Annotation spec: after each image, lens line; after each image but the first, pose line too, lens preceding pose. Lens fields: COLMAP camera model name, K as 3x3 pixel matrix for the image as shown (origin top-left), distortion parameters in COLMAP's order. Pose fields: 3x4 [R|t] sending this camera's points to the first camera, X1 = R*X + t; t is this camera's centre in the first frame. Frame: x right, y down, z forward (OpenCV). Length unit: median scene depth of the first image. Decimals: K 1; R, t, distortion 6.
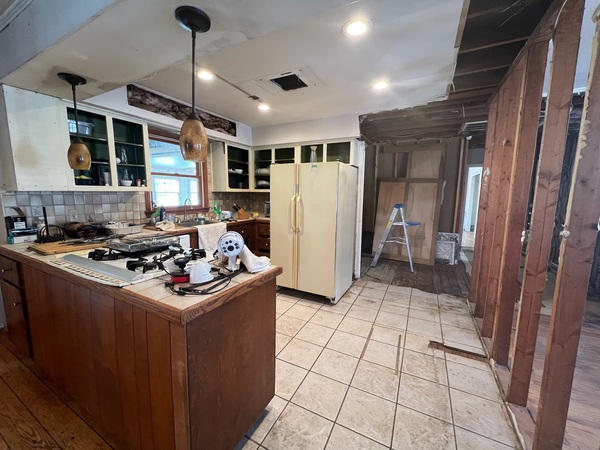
lens RADIAL K [[237.6, 0, 300.3], [0, 237.6, 221.6], [0, 0, 1]] dist [-0.006660, 0.000847]
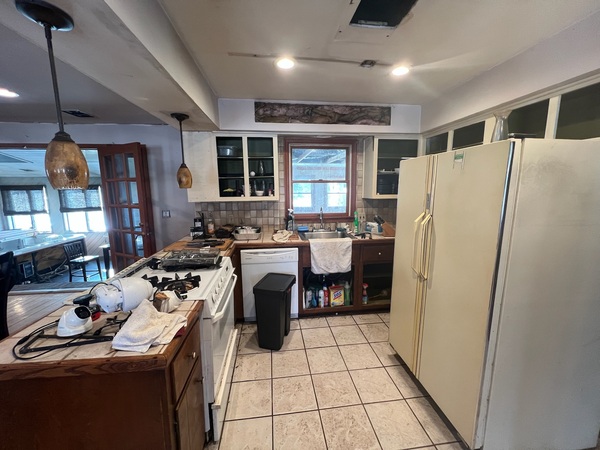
lens RADIAL K [[237.6, 0, 299.7], [0, 237.6, 222.8], [0, 0, 1]] dist [-0.006660, 0.000847]
pose [[0.566233, 0.105250, -0.817497, 0.282640], [-0.087667, 0.993878, 0.067237, -0.106918], [0.819570, 0.033595, 0.571994, 0.478500]]
